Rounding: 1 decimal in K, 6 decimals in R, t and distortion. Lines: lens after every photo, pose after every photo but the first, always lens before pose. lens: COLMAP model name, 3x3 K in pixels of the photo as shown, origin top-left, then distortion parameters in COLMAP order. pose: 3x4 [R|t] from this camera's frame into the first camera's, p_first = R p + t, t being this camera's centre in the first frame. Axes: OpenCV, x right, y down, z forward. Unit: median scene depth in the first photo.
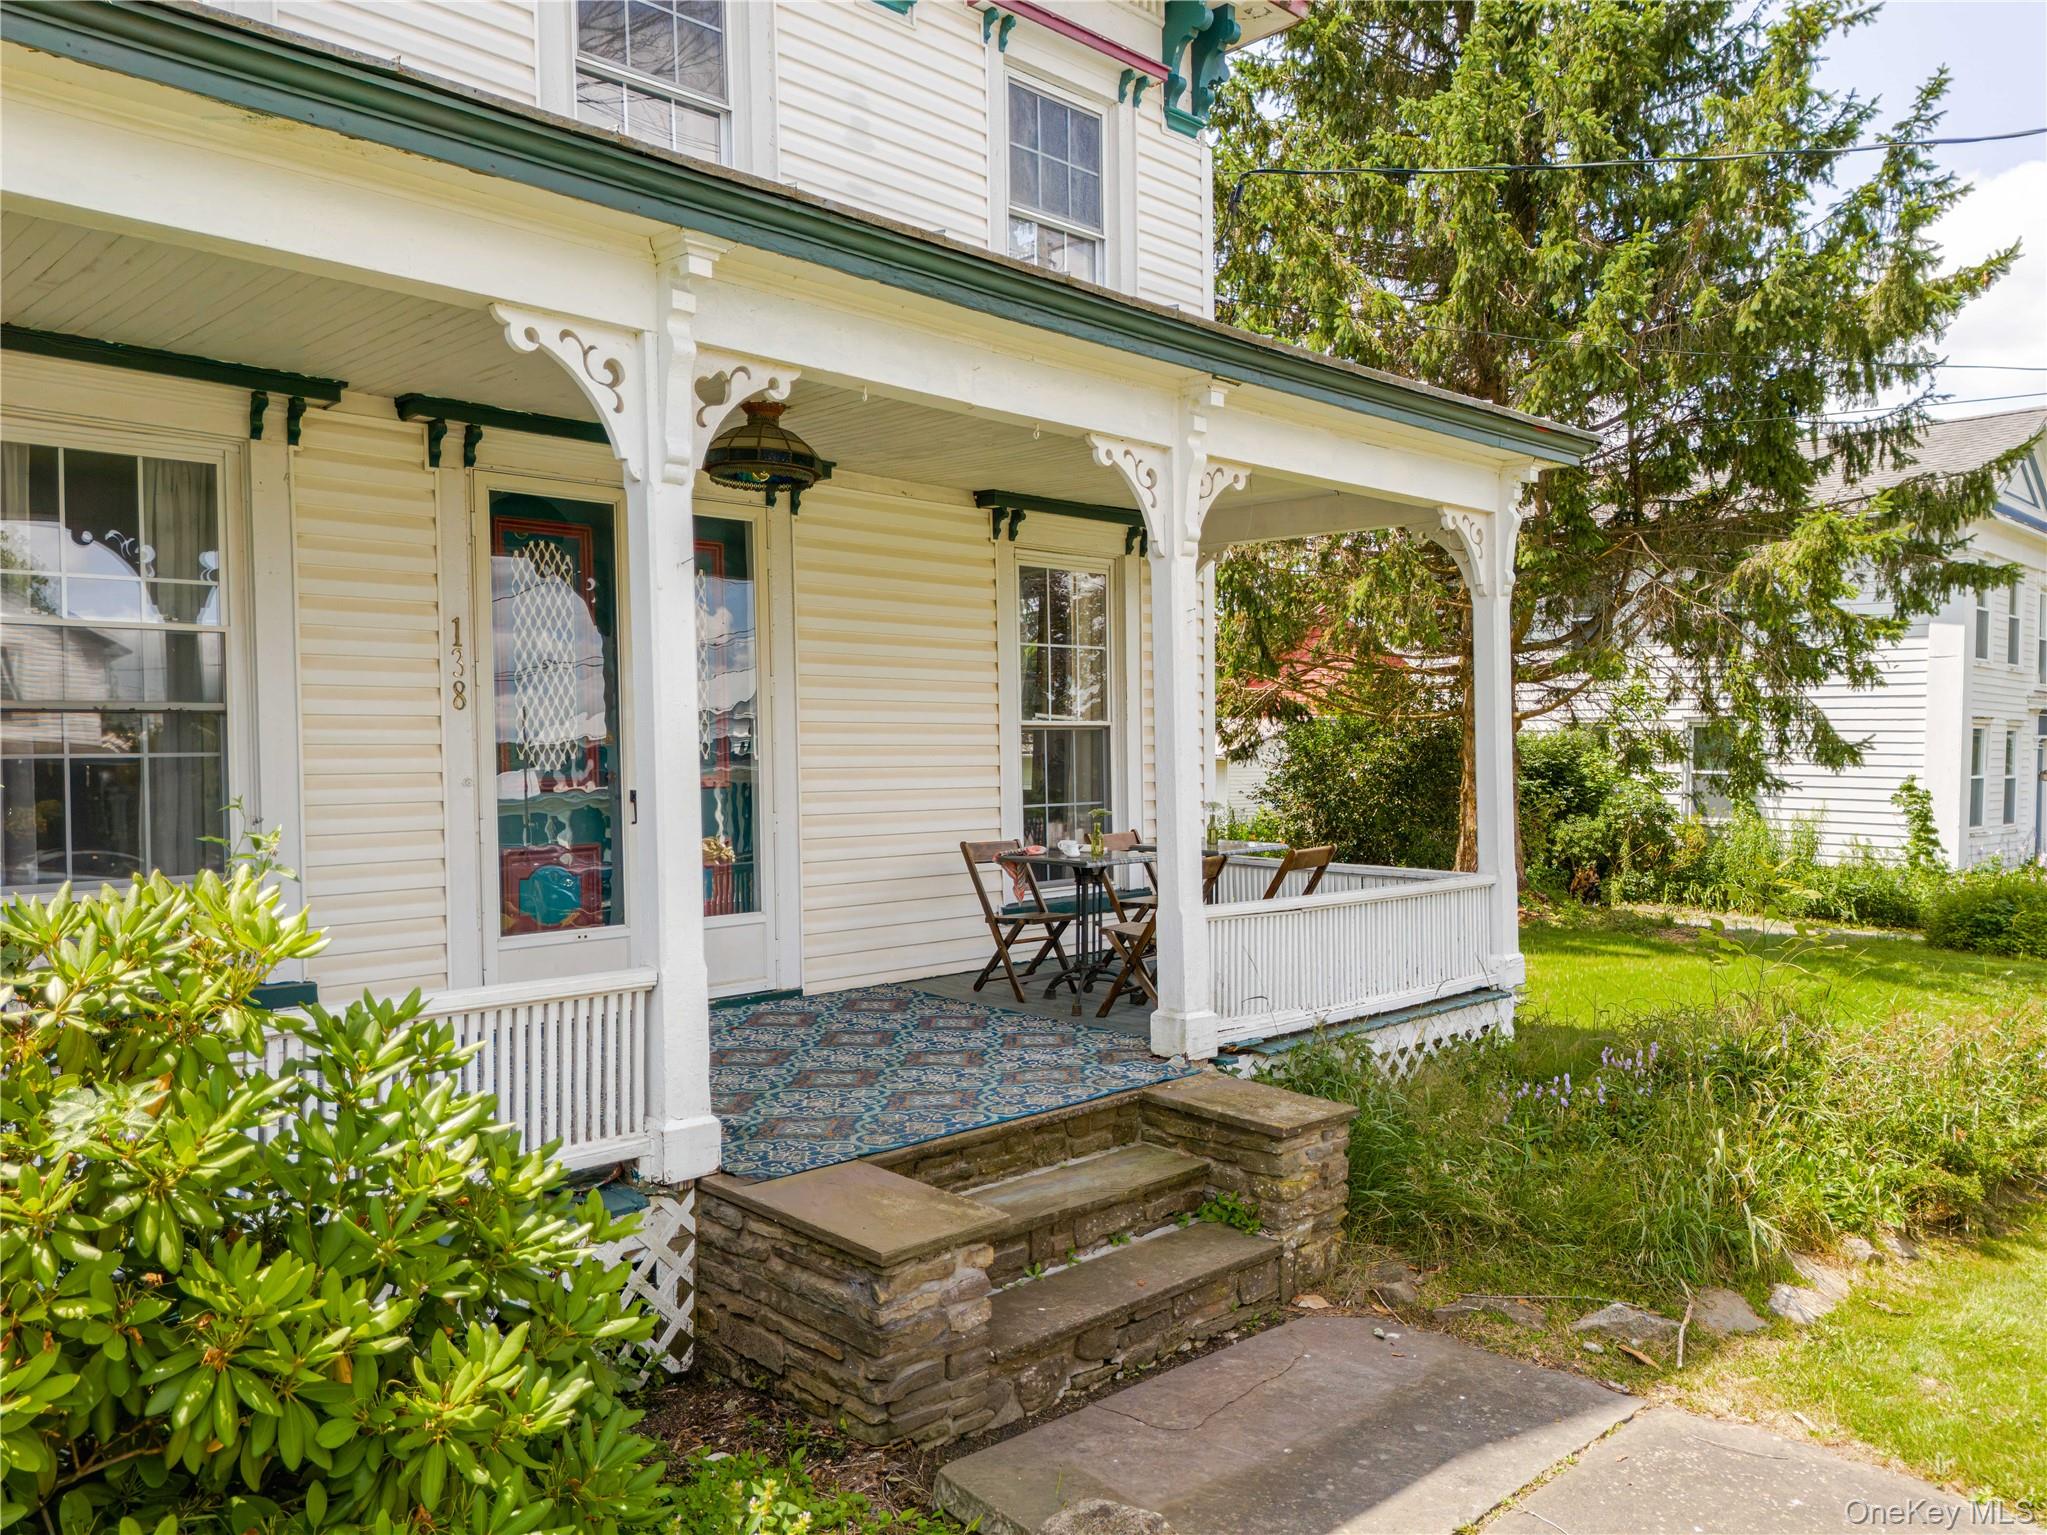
lens RADIAL K [[1530.6, 0, 1042.0], [0, 1530.6, 769.0], [0, 0, 1]] dist [0.073488, -0.054579]
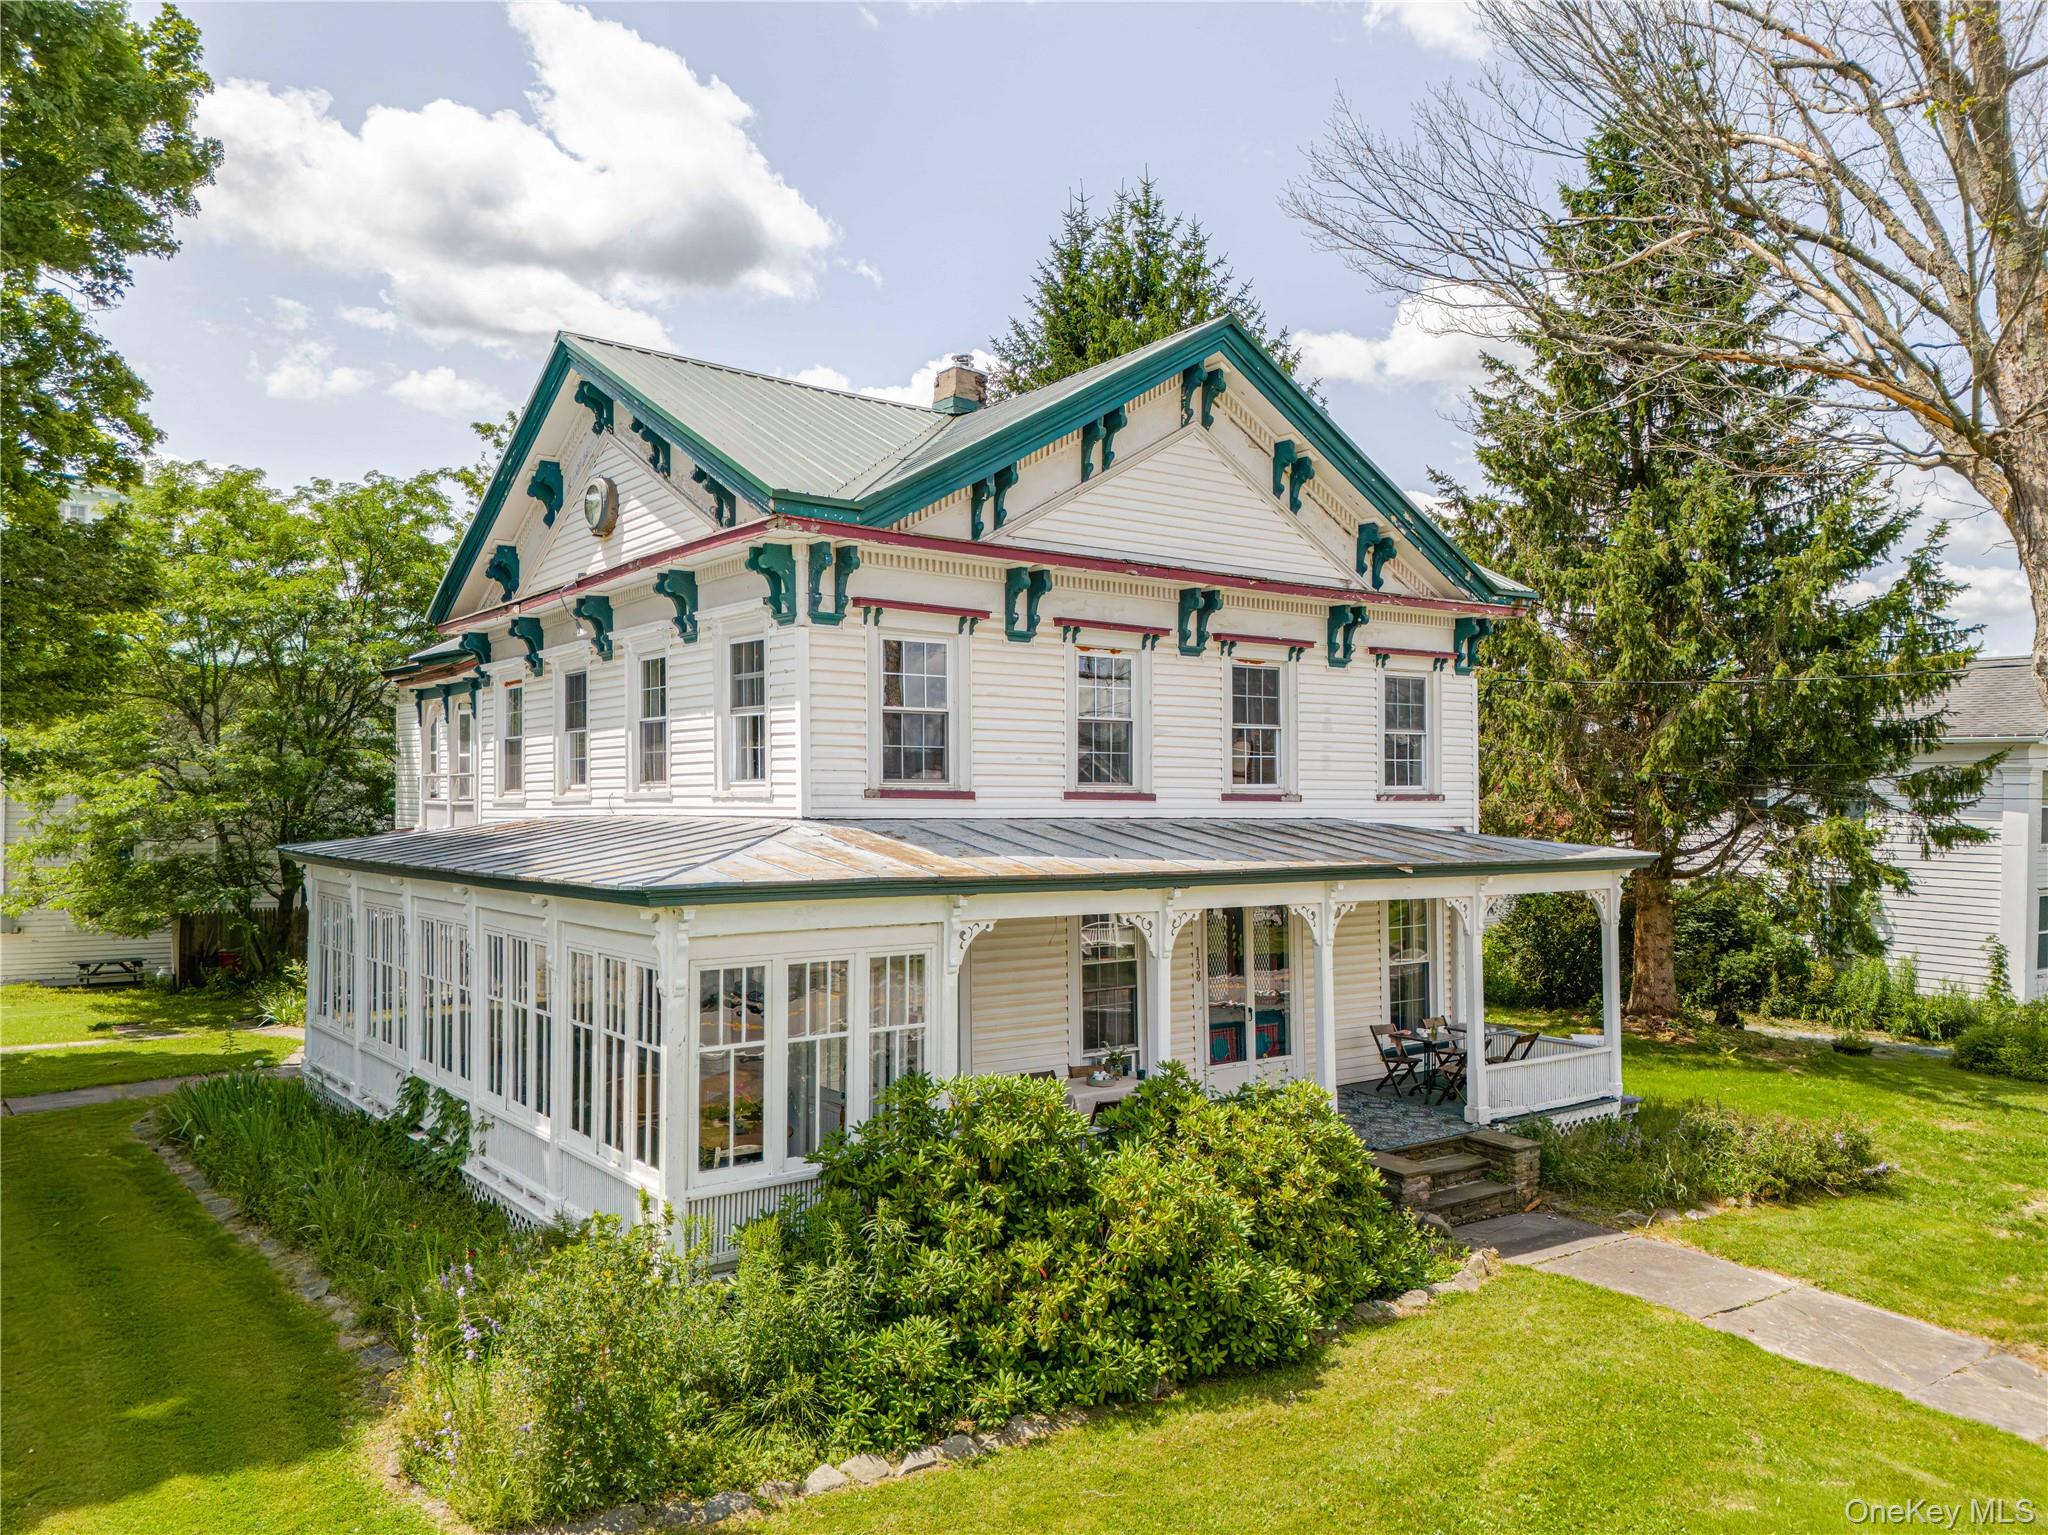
lens RADIAL K [[1531.4, 0, 1022.5], [0, 1531.4, 800.9], [0, 0, 1]] dist [0.073488, -0.054579]
pose [[0.989291, 0.006316, -0.145821, -0.237148], [-0.007683, 0.999932, -0.008816, -0.270059], [0.145755, 0.009842, 0.989272, -1.400014]]
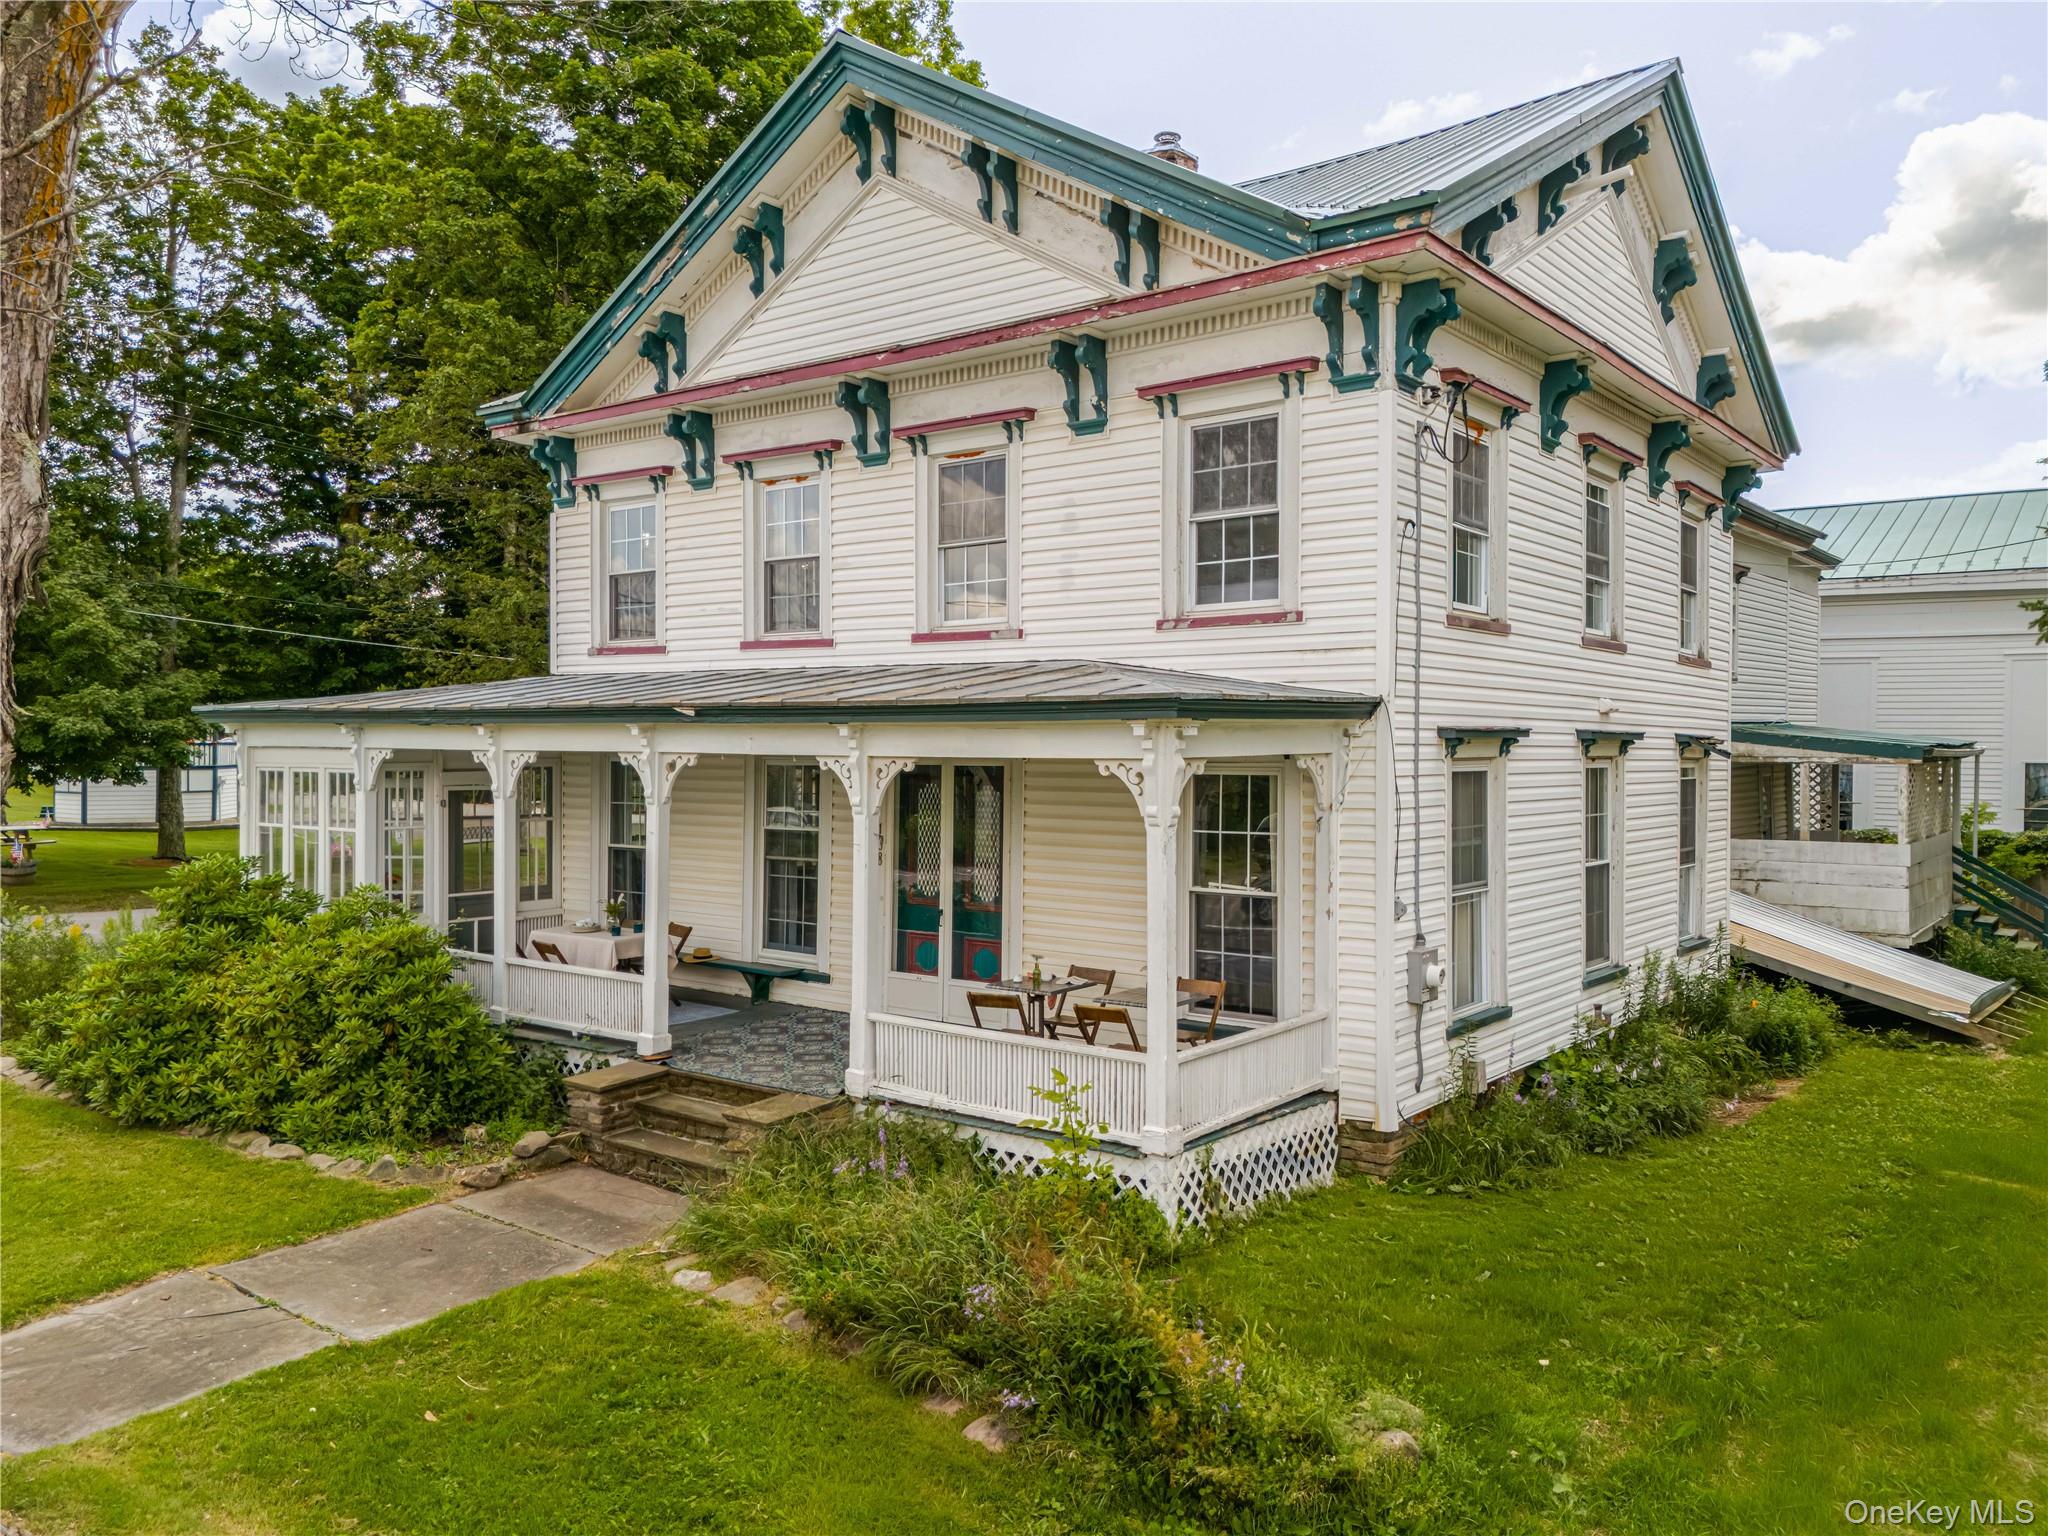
lens RADIAL K [[1531.4, 0, 1040.1], [0, 1531.4, 772.5], [0, 0, 1]] dist [0.073488, -0.054579]
pose [[0.130572, 0.019880, -0.991240, 1.489650], [-0.014446, 0.999731, 0.018148, -0.174883], [0.991334, 0.011950, 0.130824, 0.755167]]
